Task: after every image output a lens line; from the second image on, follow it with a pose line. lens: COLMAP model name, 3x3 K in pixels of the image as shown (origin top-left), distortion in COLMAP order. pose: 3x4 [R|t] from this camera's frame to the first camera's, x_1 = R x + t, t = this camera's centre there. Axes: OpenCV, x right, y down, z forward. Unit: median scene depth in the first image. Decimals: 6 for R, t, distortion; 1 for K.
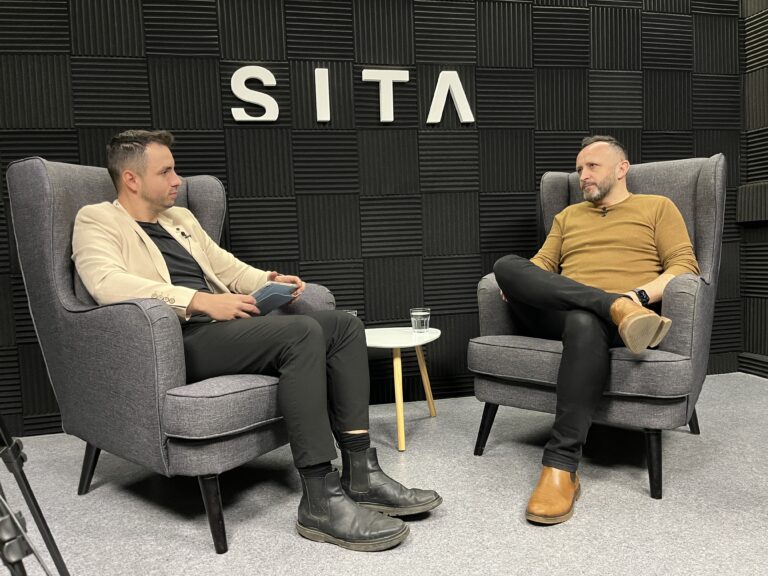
lens RADIAL K [[590.8, 0, 381.8], [0, 590.8, 295.0], [0, 0, 1]] dist [0.049382, -0.093400]
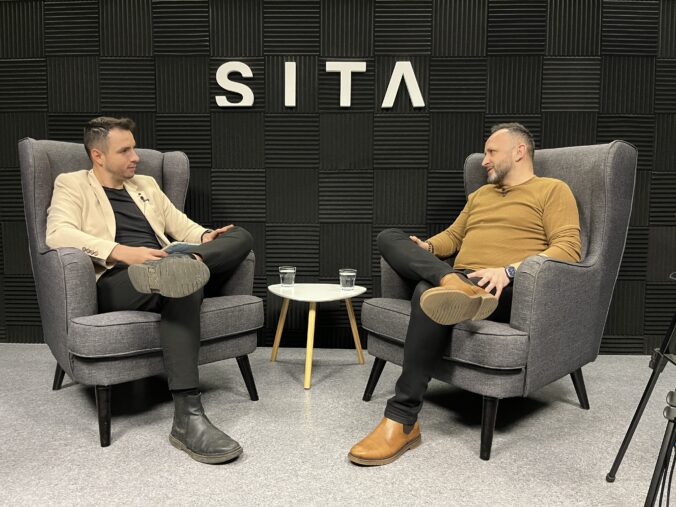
lens RADIAL K [[521.8, 0, 338.0], [0, 521.8, 253.5], [0, 0, 1]] dist [0.045153, -0.090991]
pose [[0.969887, 0.065151, -0.234678, 0.276336], [-0.063331, 0.997875, 0.015295, -0.022069], [0.235176, 0.000028, 0.971953, 0.002186]]
